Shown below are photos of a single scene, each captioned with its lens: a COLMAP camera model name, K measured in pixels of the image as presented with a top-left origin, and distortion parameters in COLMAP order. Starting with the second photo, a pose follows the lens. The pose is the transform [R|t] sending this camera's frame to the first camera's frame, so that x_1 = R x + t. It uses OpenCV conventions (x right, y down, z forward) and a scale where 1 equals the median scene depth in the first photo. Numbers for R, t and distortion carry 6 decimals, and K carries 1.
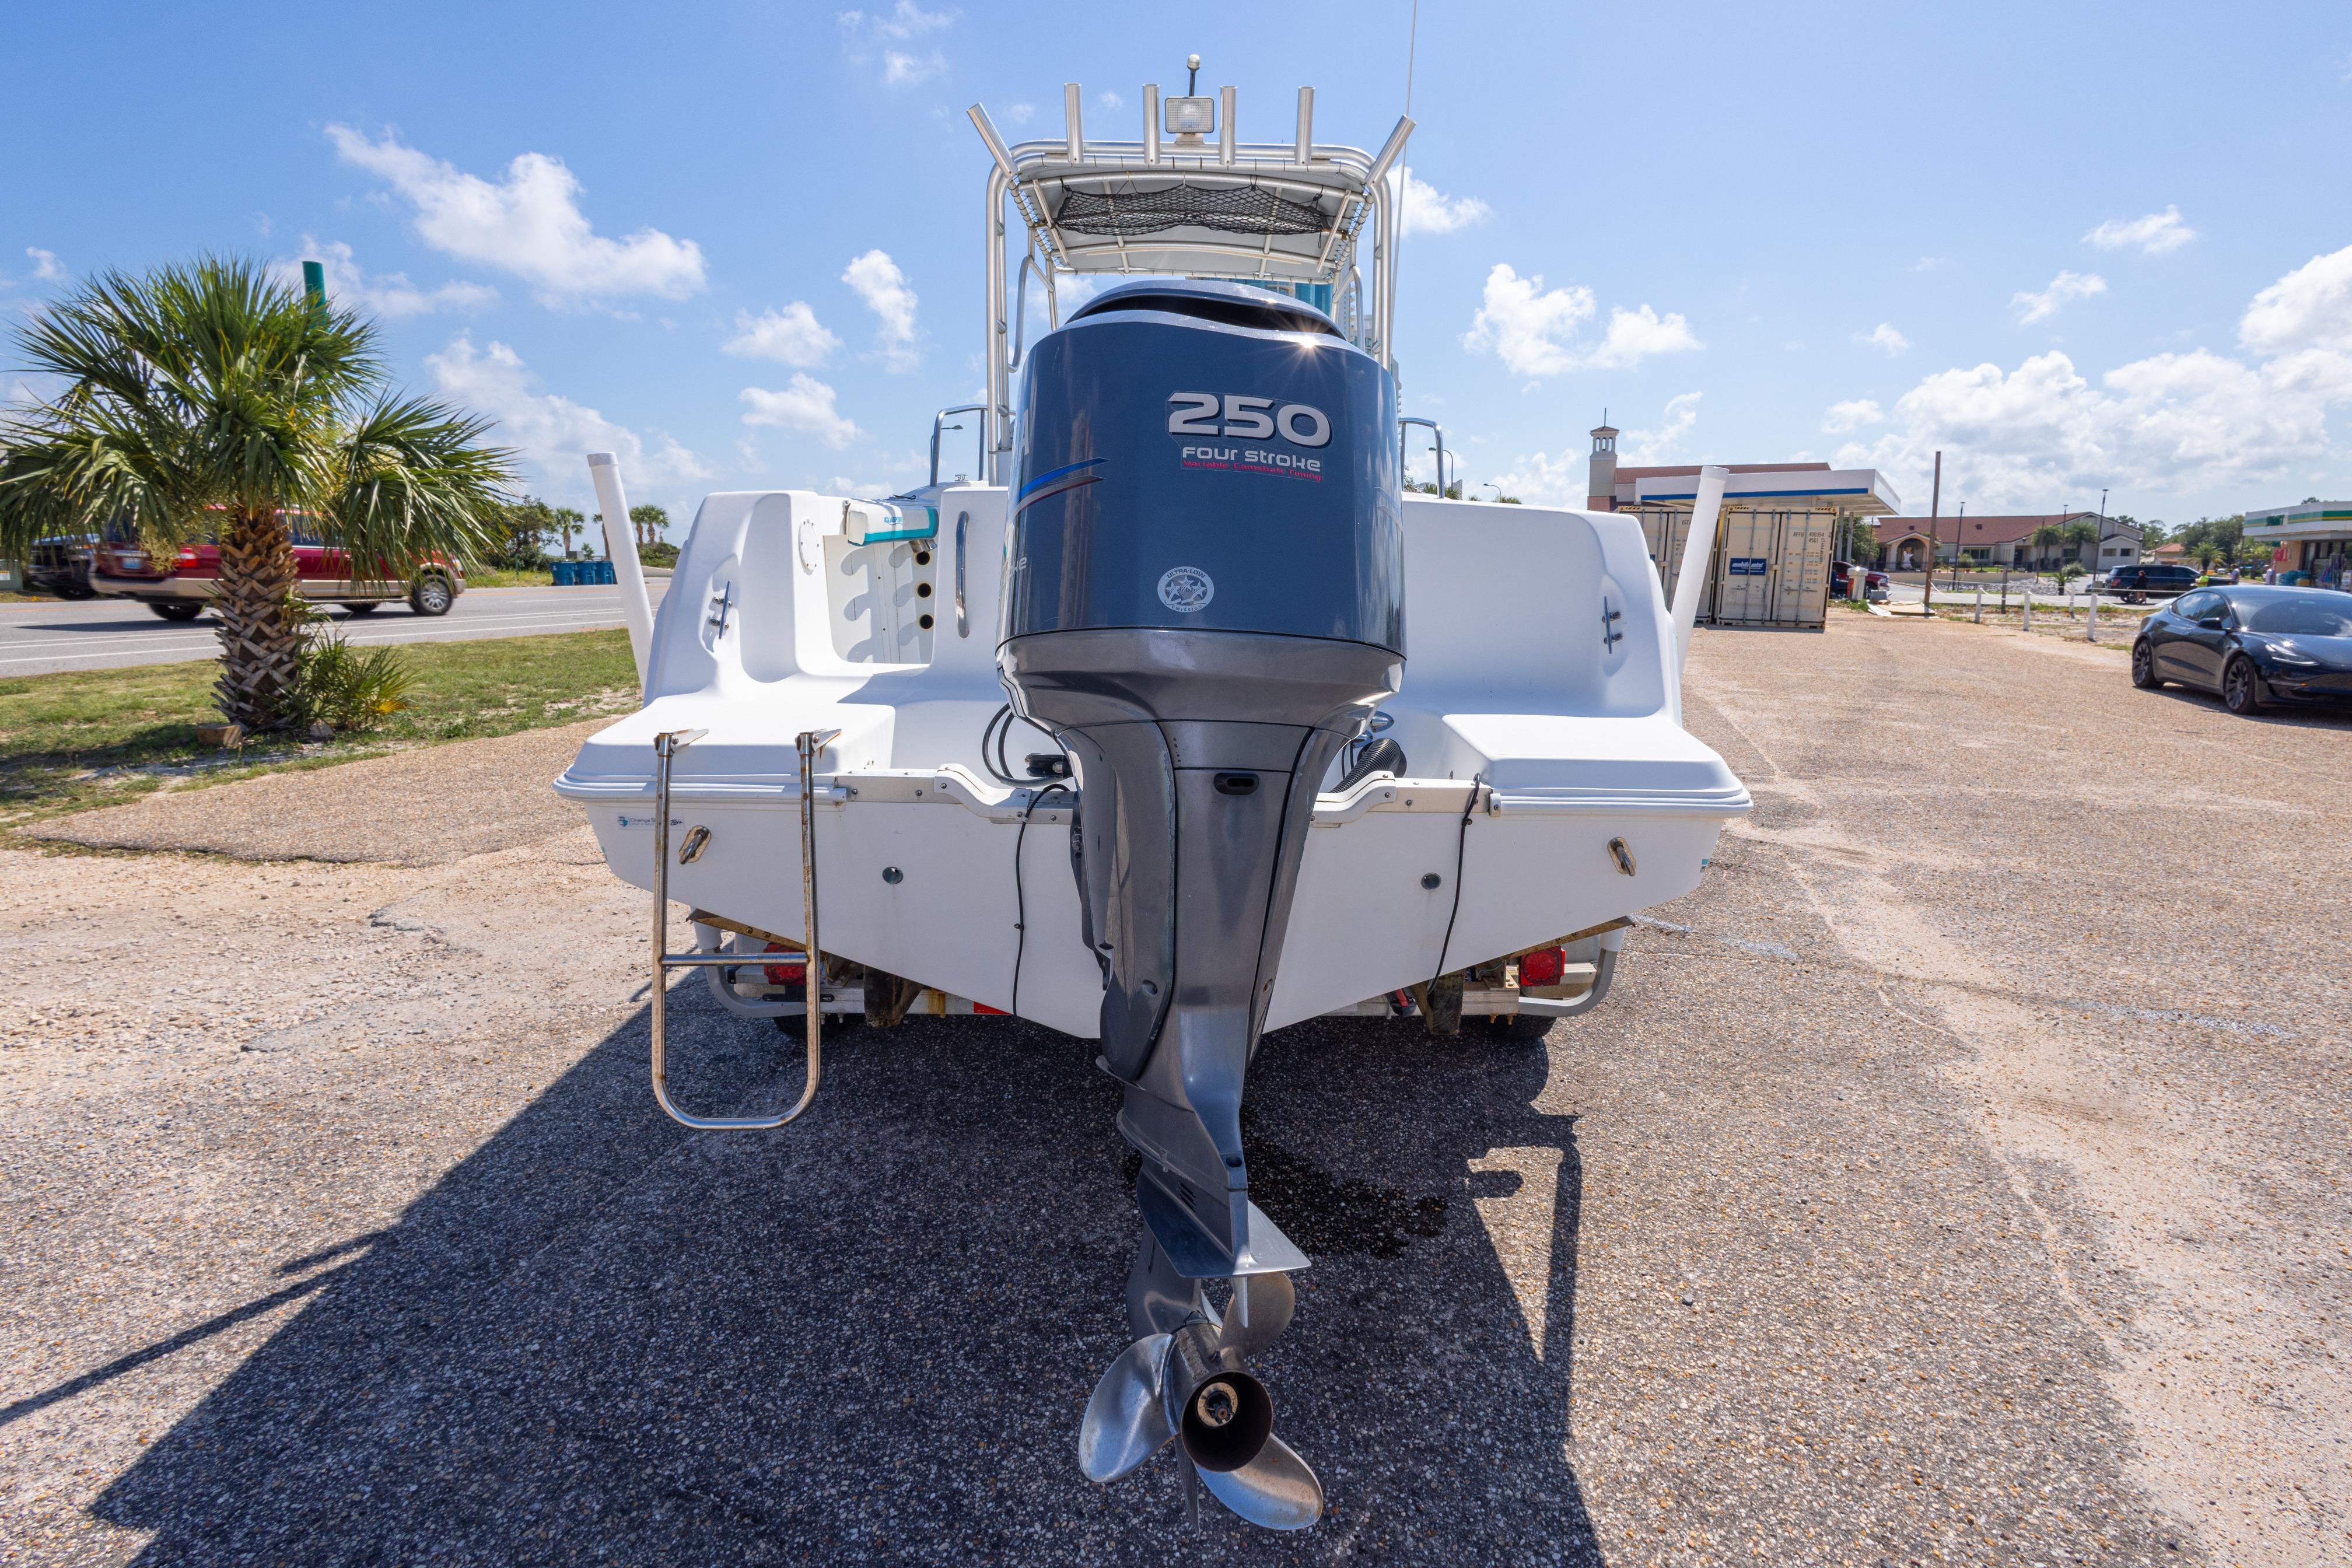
lens RADIAL K [[1153.3, 0, 1228.3], [0, 1153.3, 731.0], [0, 0, 1]] dist [0.010078, -0.003744]
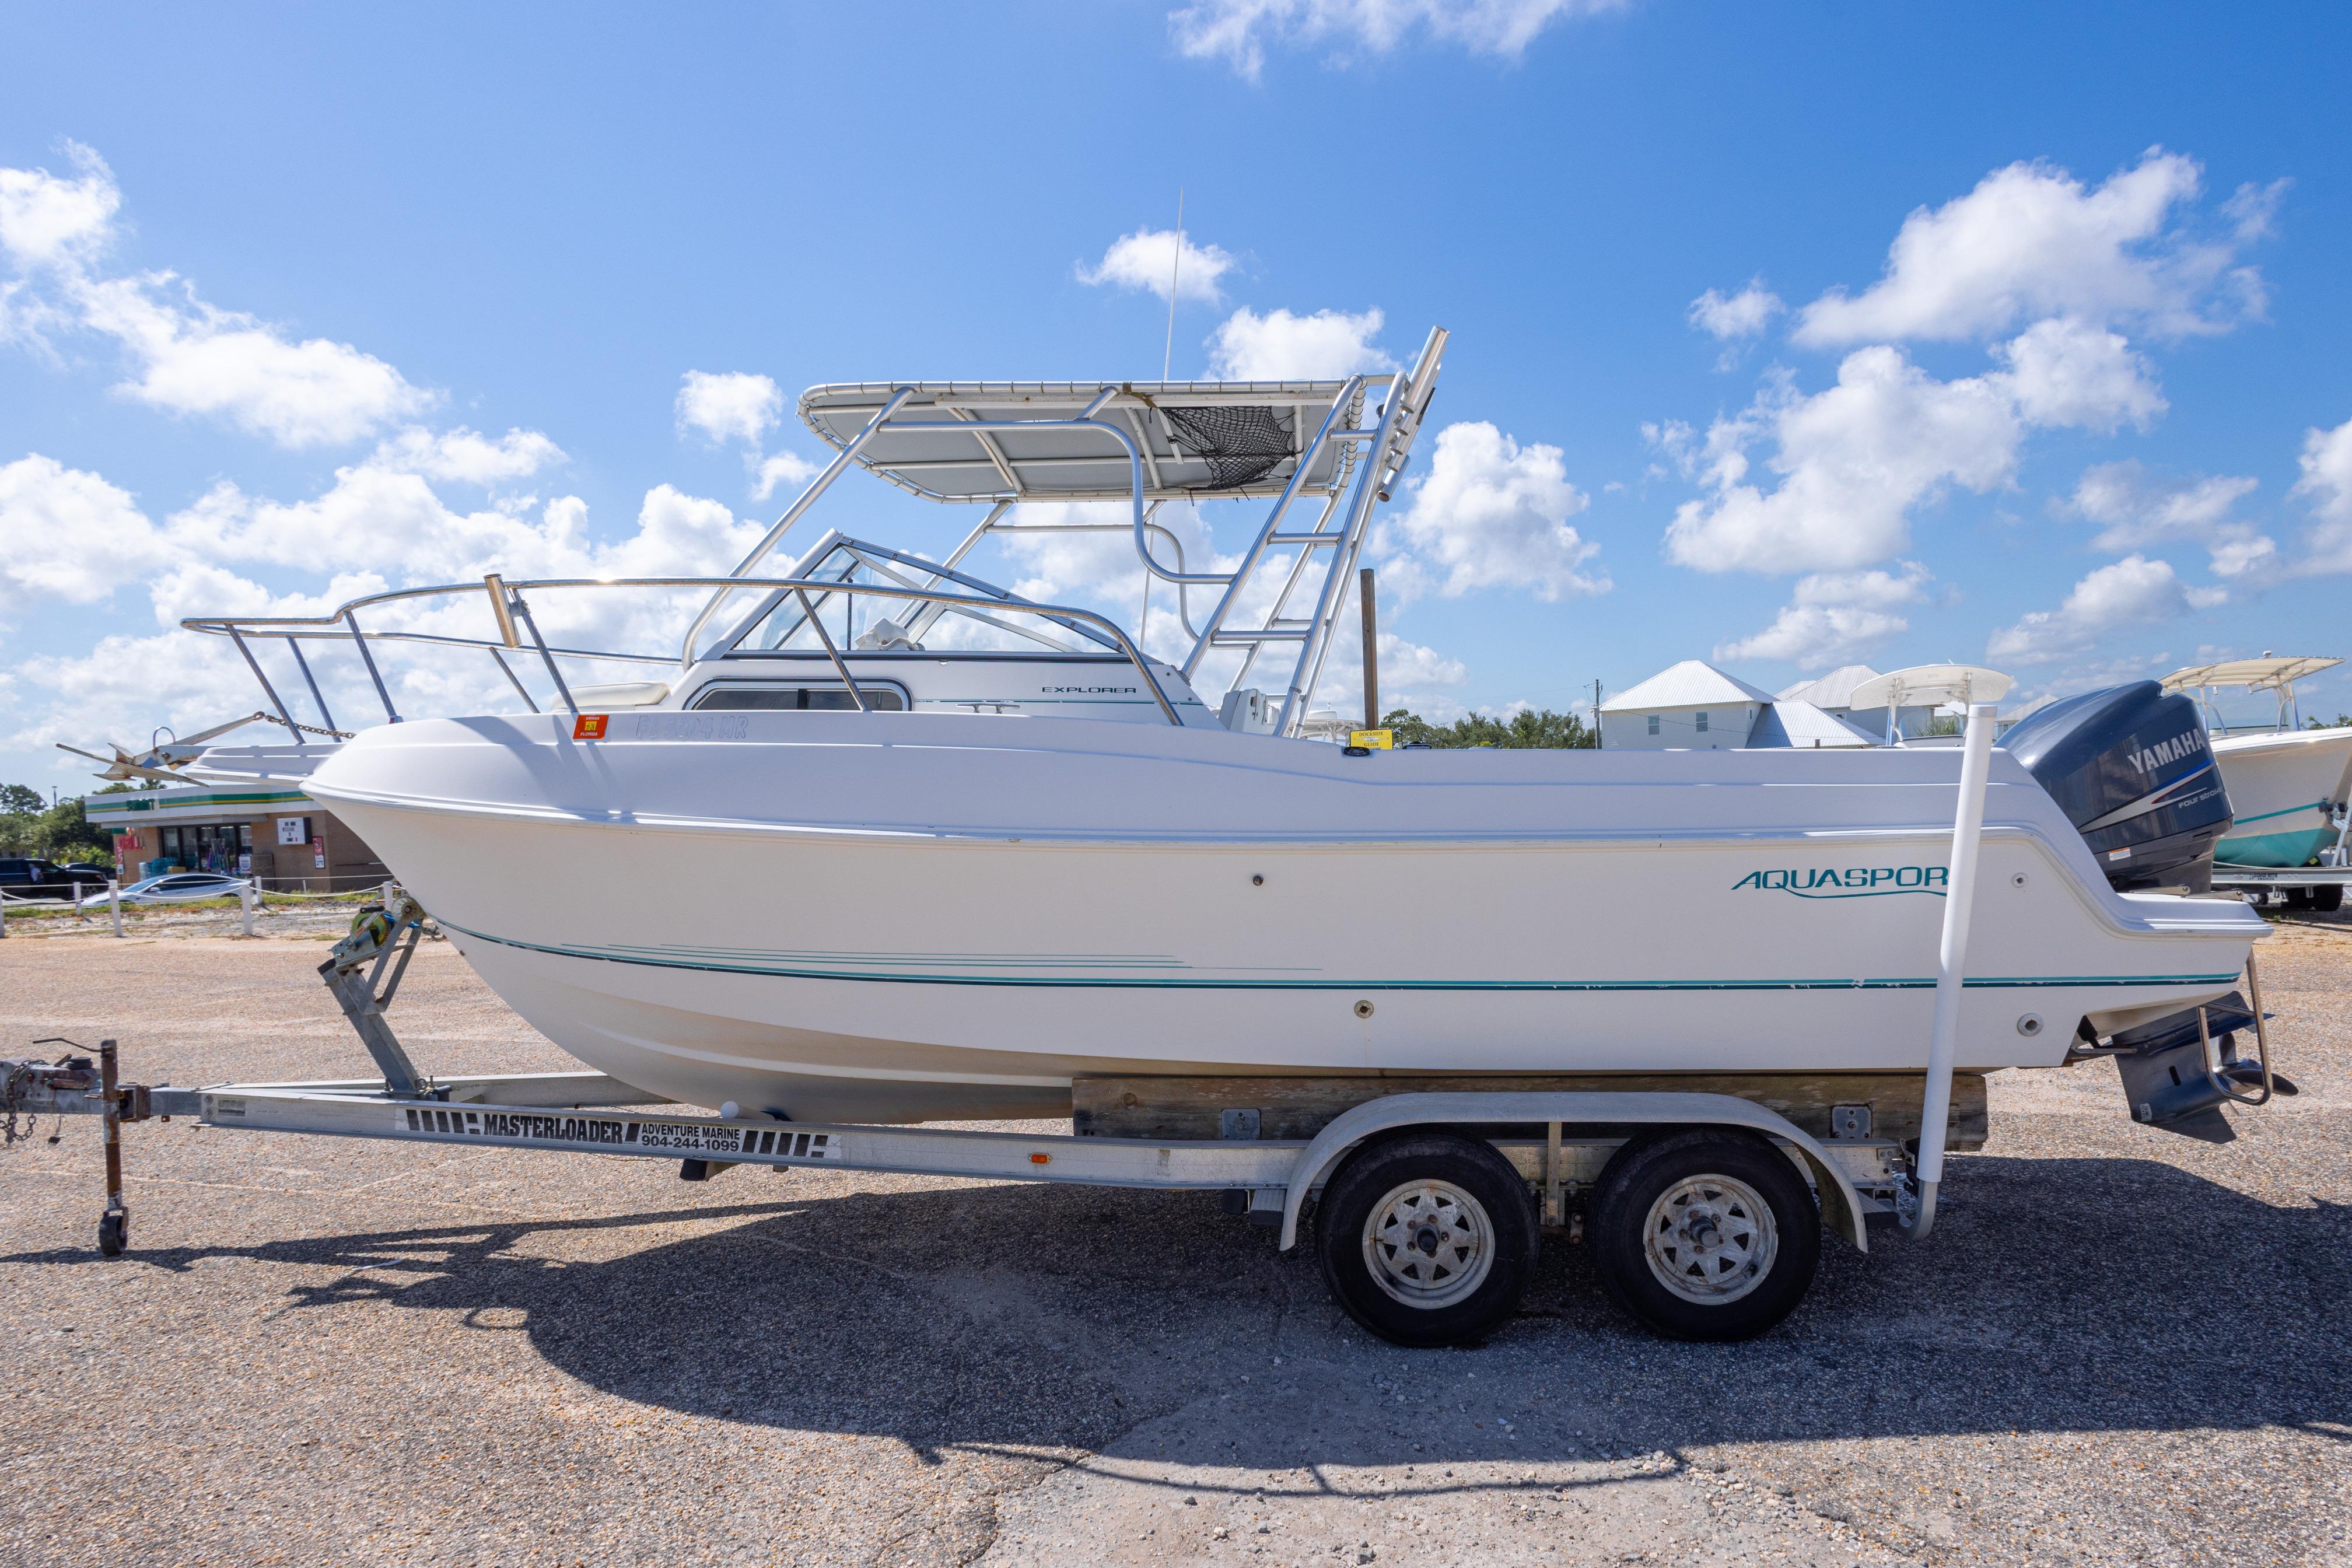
lens RADIAL K [[1351.6, 0, 1218.9], [0, 1351.6, 871.0], [0, 0, 1]] dist [0.011568, -0.004288]
pose [[0.087214, -0.051746, 0.994845, -1.376399], [0.184121, 0.982282, 0.034952, -0.195569], [-0.979027, 0.180124, 0.095196, 1.187229]]
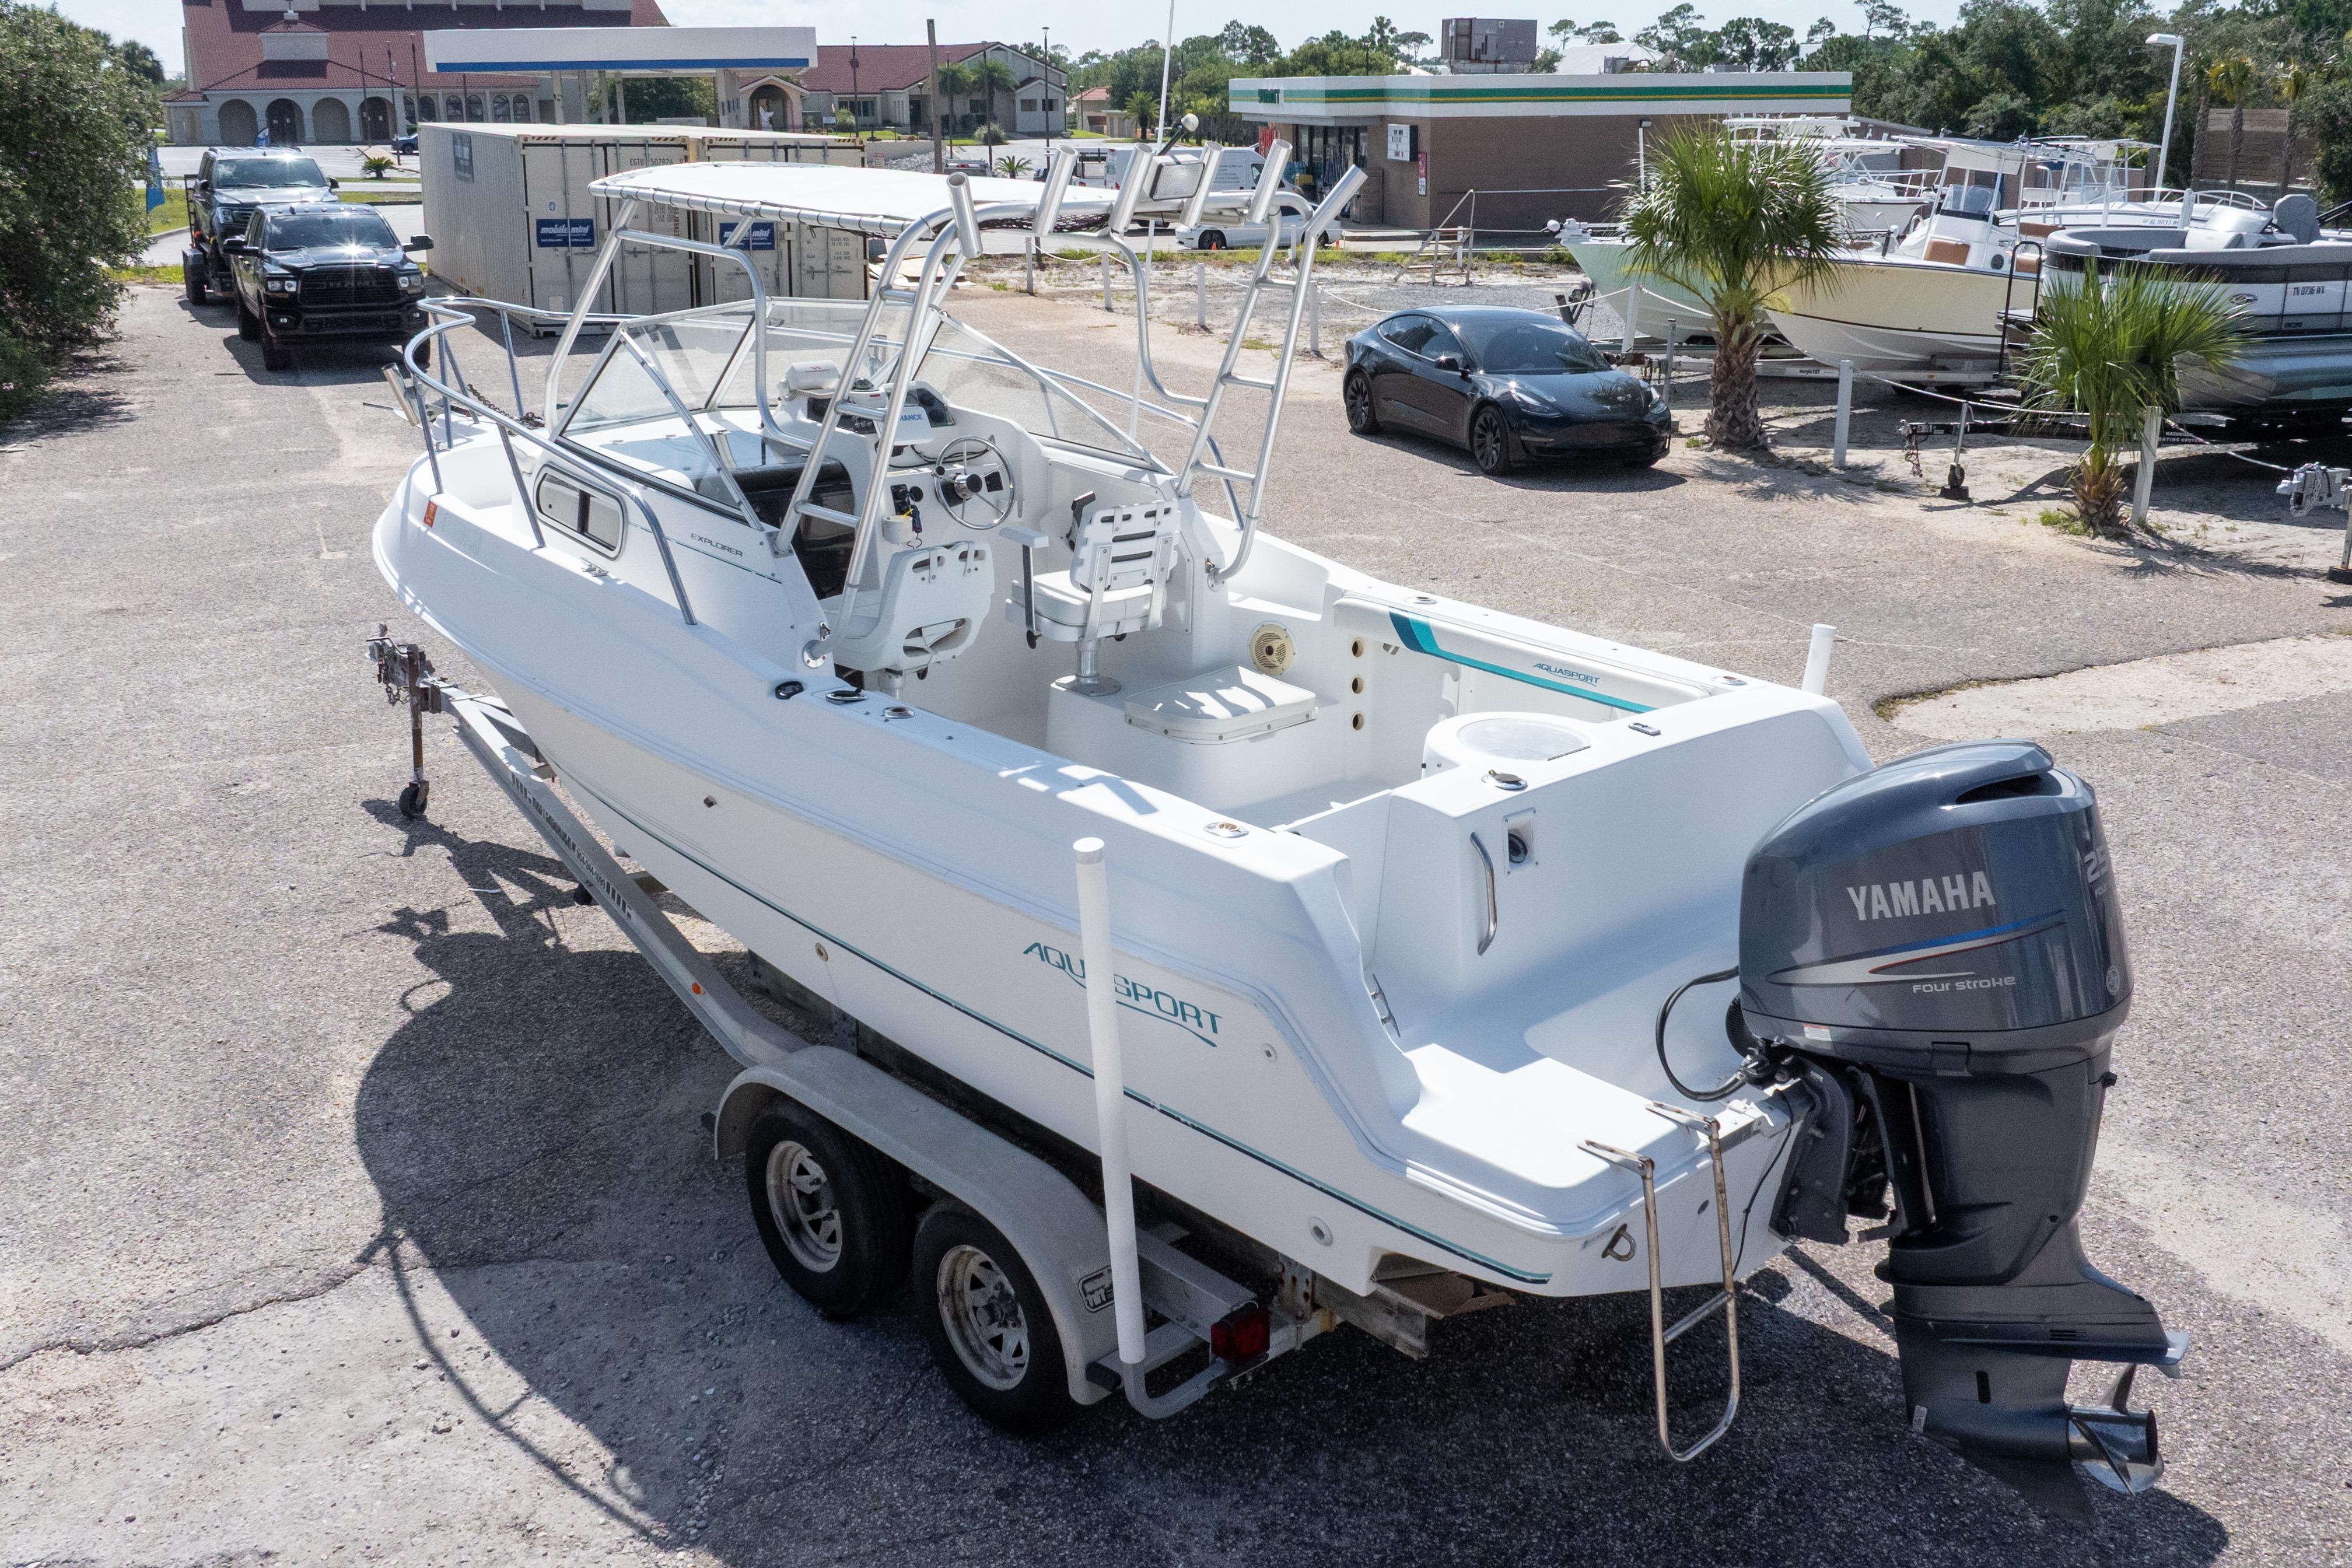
lens RADIAL K [[2148.8, 0, 1215.0], [0, 2148.8, 681.8], [0, 0, 1]] dist [-0.021275, 0.000000]
pose [[0.741886, -0.183408, 0.644955, -1.079458], [0.110677, 0.982166, 0.151991, -0.430834], [-0.661329, -0.041378, 0.748954, -0.157767]]
